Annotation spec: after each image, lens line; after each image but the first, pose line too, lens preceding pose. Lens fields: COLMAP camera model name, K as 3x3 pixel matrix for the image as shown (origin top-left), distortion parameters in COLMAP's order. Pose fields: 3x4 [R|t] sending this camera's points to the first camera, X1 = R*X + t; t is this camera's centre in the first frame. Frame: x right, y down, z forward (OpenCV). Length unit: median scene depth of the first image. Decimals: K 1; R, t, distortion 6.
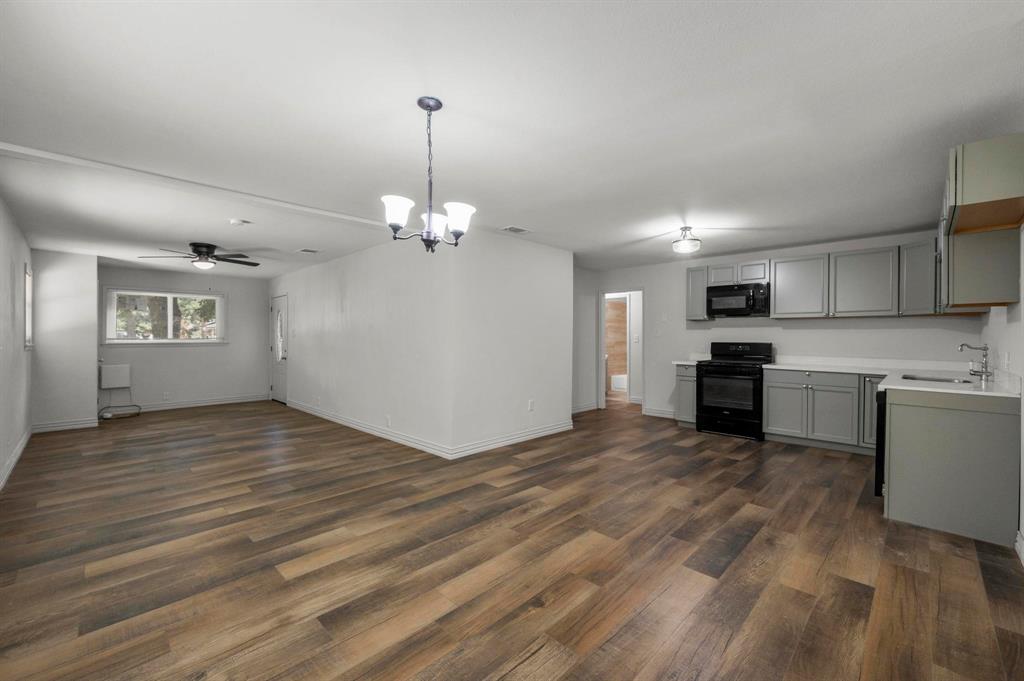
lens RADIAL K [[446.5, 0, 514.2], [0, 446.5, 341.0], [0, 0, 1]] dist [-0.000267, 0.000209]
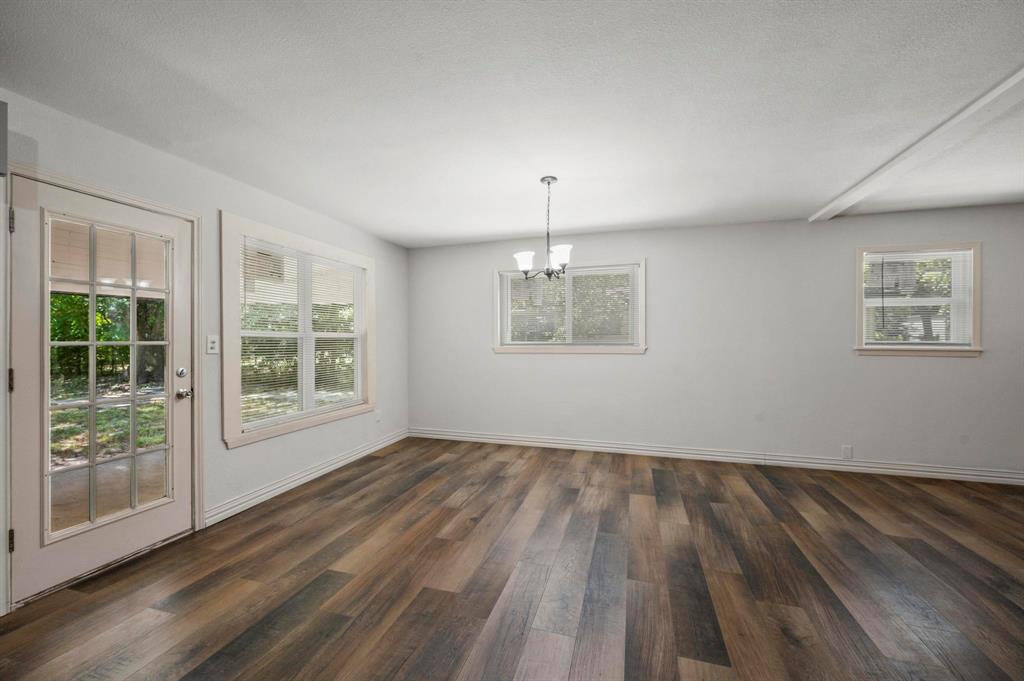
lens RADIAL K [[413.8, 0, 513.3], [0, 413.8, 339.6], [0, 0, 1]] dist [0.007586, -0.000254]
pose [[-0.893444, 0.001361, -0.449172, 0.475930], [-0.002079, 0.999972, 0.007164, -0.016567], [0.449170, 0.007334, -0.893416, 1.956688]]
